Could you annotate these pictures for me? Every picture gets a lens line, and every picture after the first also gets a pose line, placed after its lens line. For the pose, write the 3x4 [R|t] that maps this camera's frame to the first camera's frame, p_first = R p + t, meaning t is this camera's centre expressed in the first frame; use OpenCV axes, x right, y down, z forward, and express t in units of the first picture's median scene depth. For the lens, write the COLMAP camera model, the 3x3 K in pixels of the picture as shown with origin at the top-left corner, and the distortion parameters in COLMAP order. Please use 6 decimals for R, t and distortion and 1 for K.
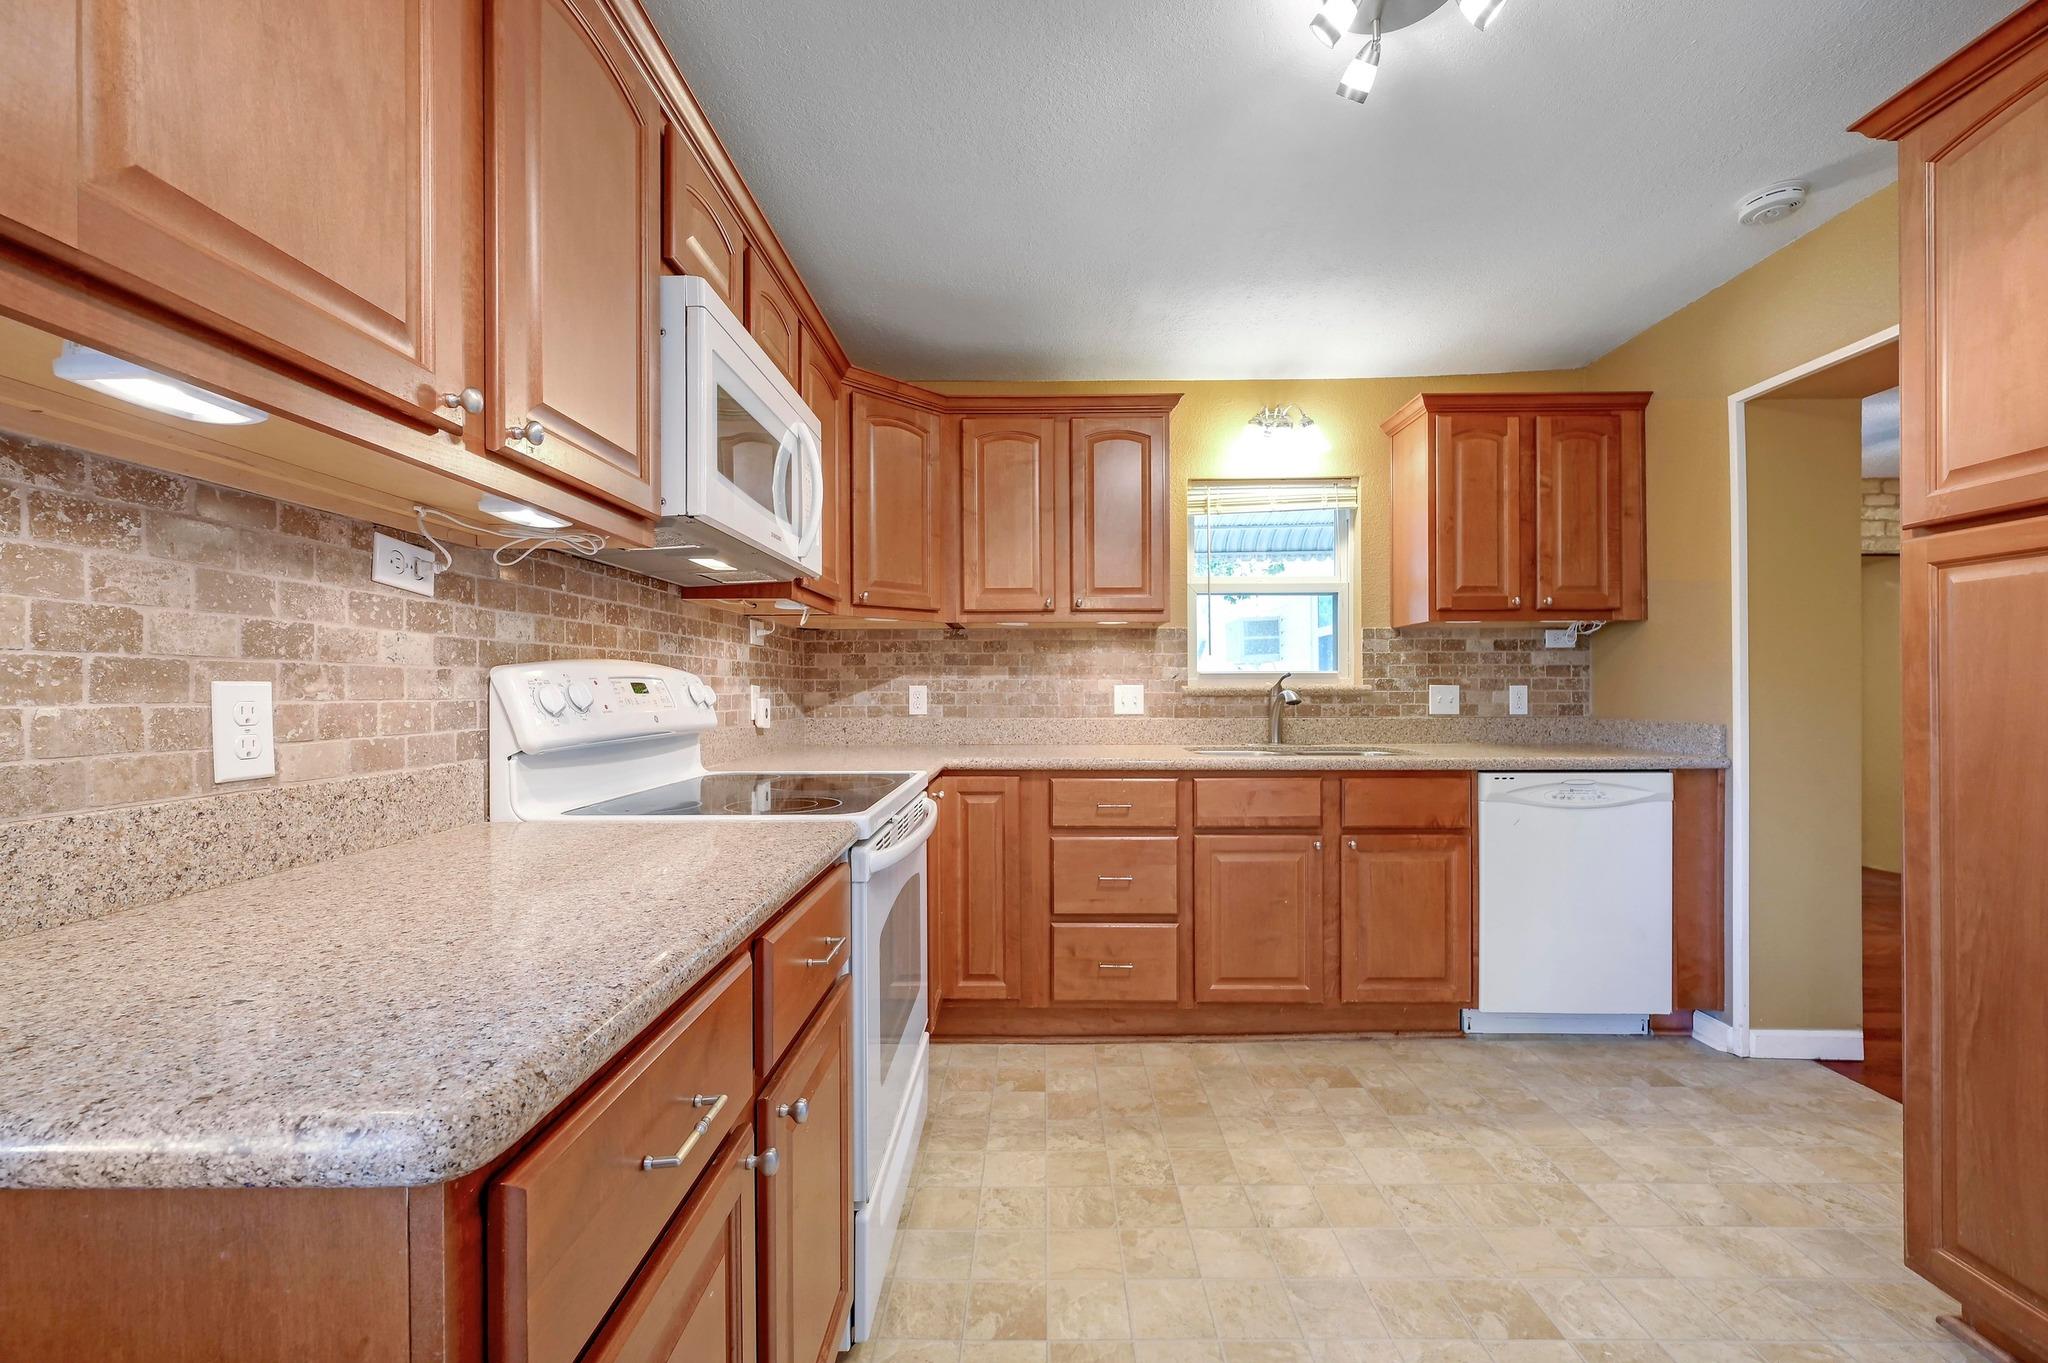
lens RADIAL K [[819.8, 0, 1032.5], [0, 819.8, 687.7], [0, 0, 1]] dist [-0.002669, 0.000296]
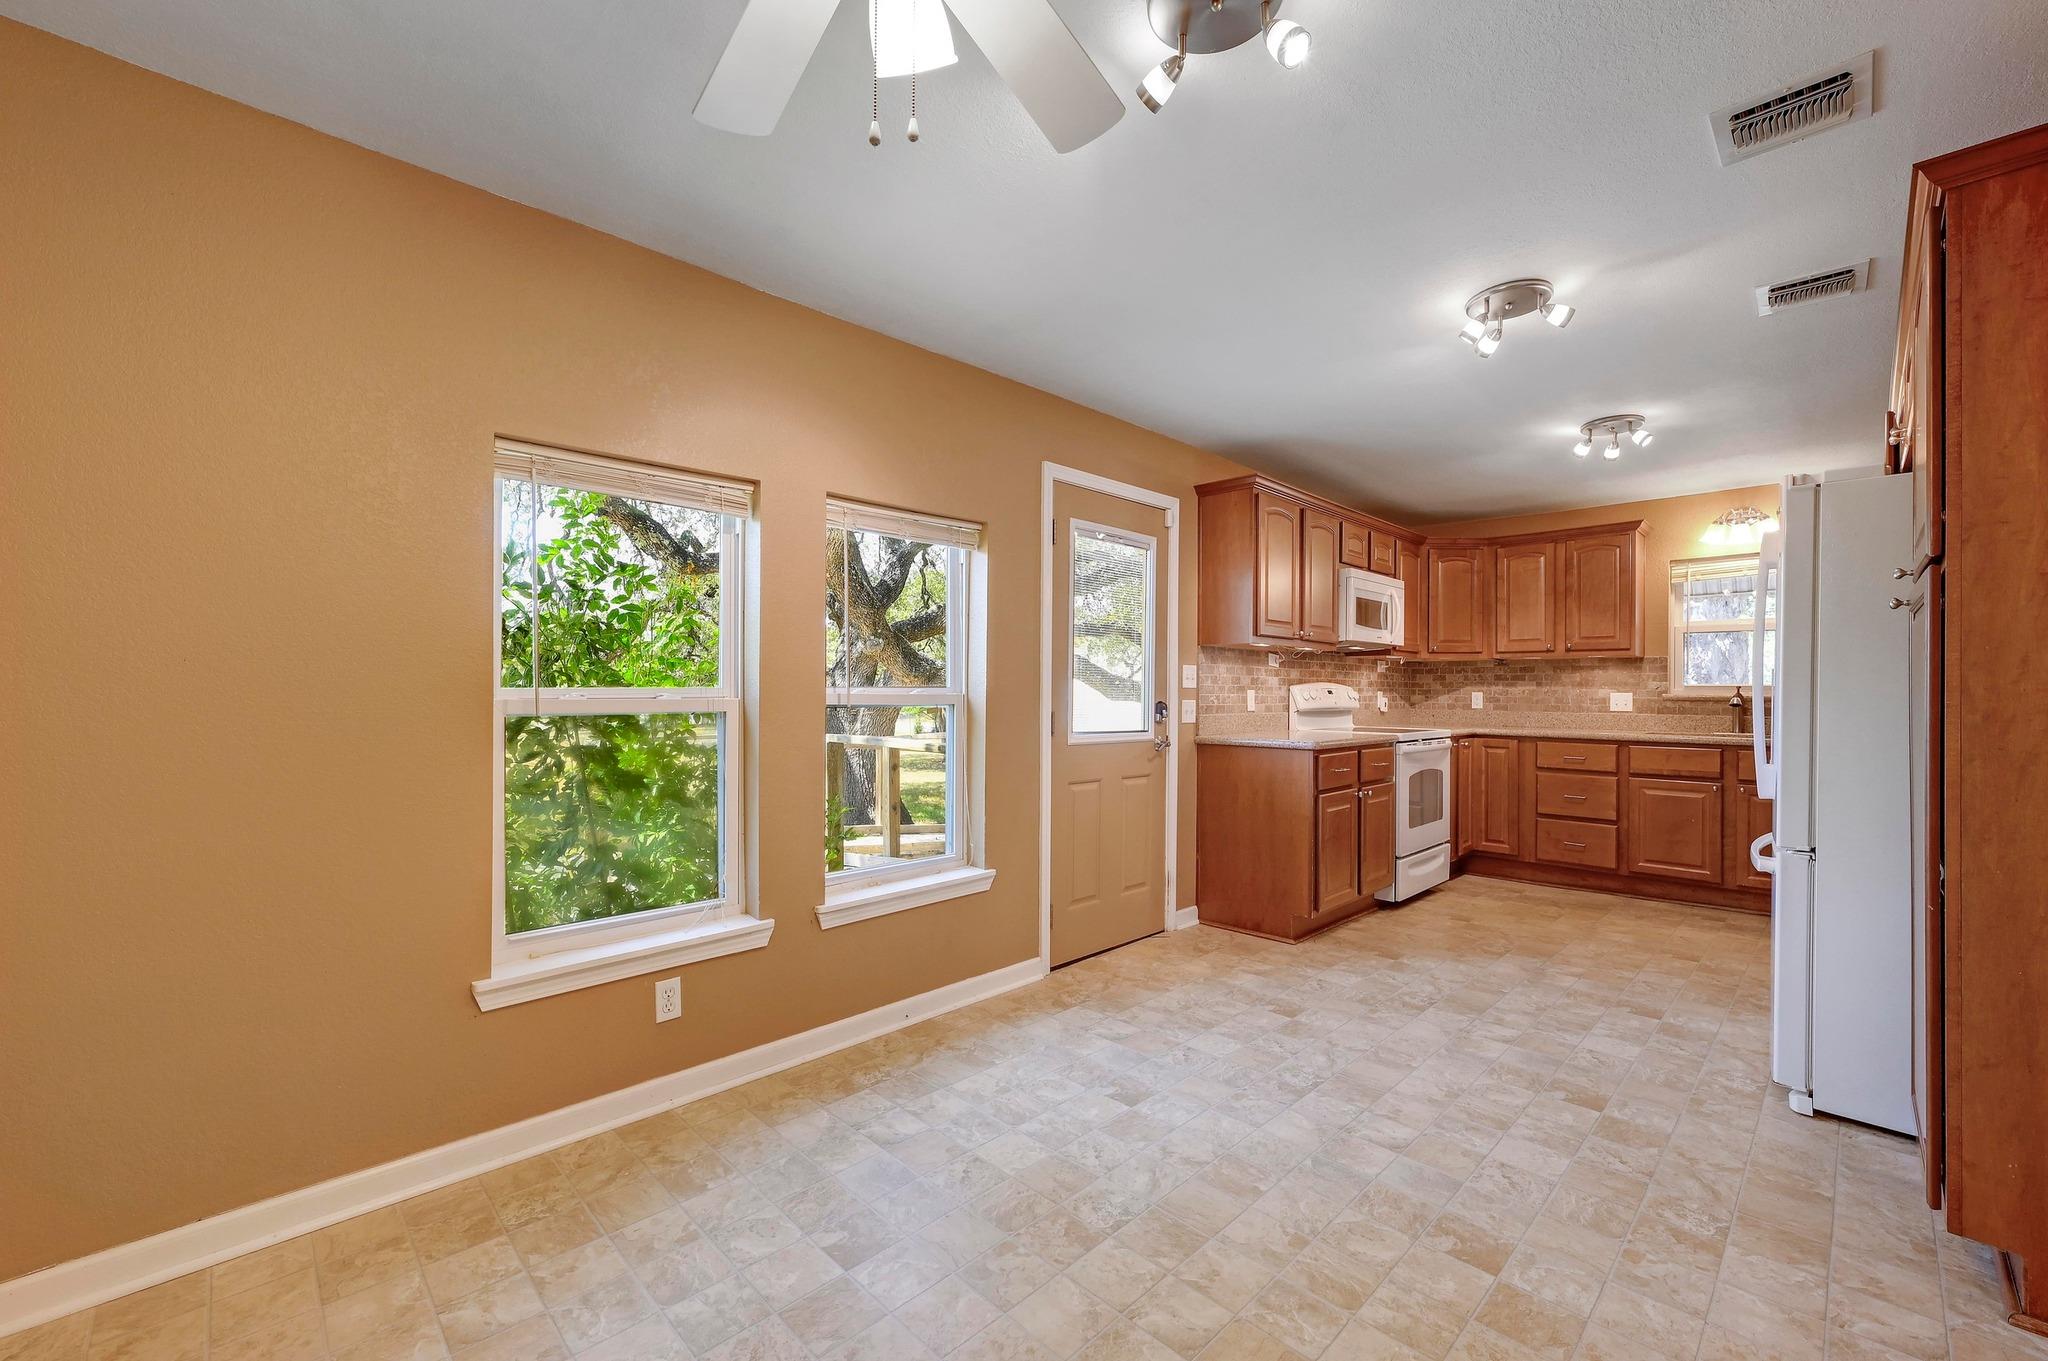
lens RADIAL K [[819.8, 0, 1017.9], [0, 819.8, 693.0], [0, 0, 1]] dist [-0.002669, 0.000296]
pose [[0.702093, 0.009128, -0.712027, 0.482381], [-0.008642, 0.999953, 0.004298, 0.000023], [0.712033, 0.003136, 0.702139, -1.087765]]
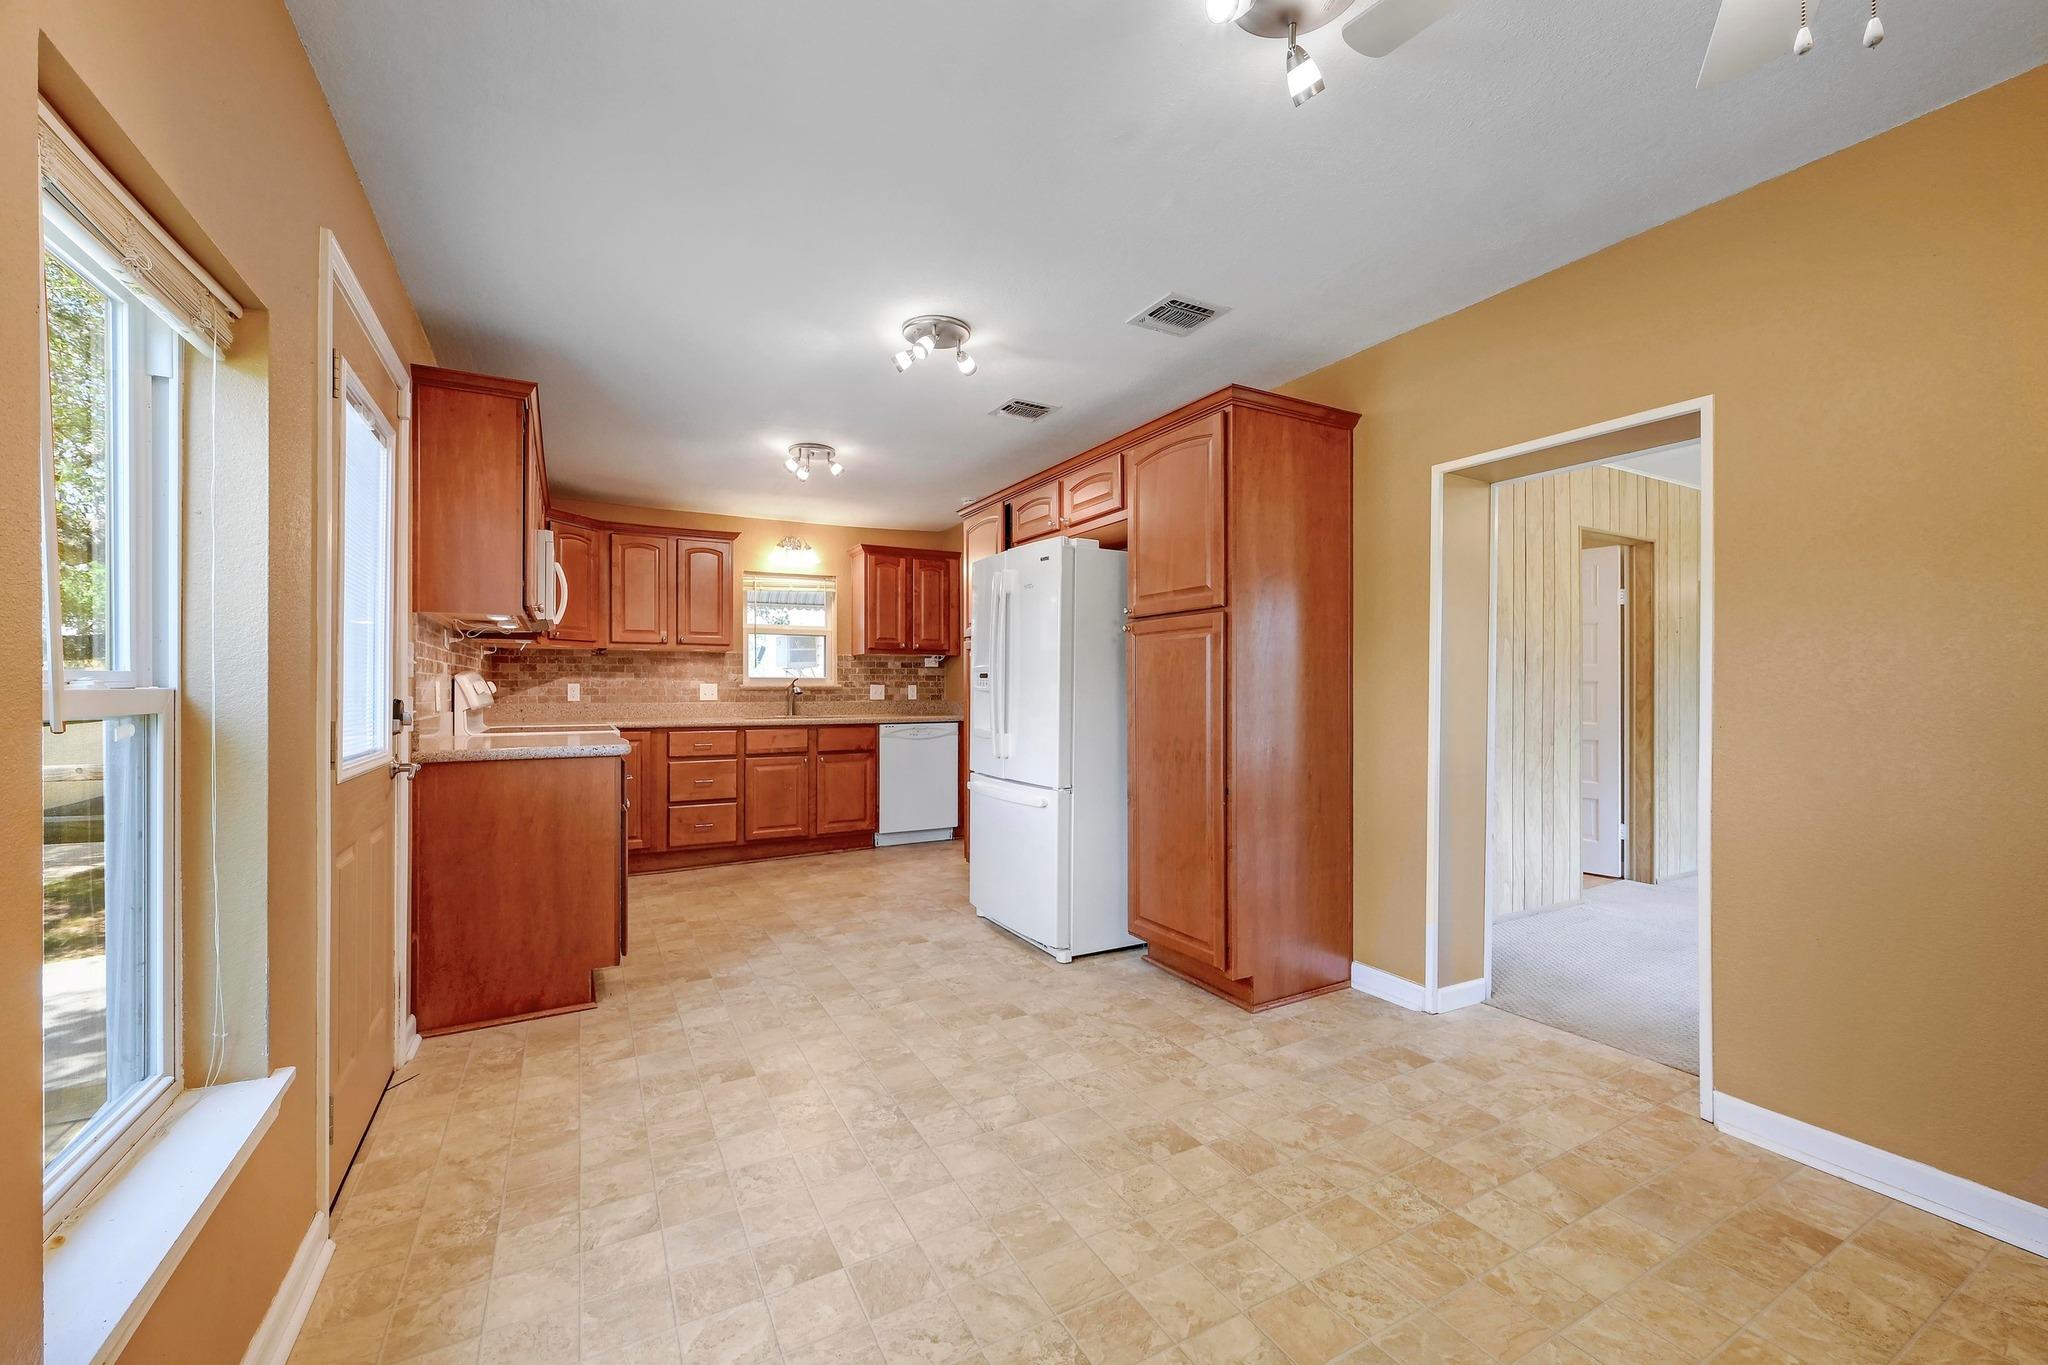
lens RADIAL K [[820.6, 0, 1022.9], [0, 820.6, 686.9], [0, 0, 1]] dist [-0.002289, 0.000324]
pose [[0.874003, 0.003127, 0.485911, -0.170758], [-0.002475, 0.999995, -0.001984, 0.005525], [-0.485915, 0.000531, 0.874006, -1.003320]]
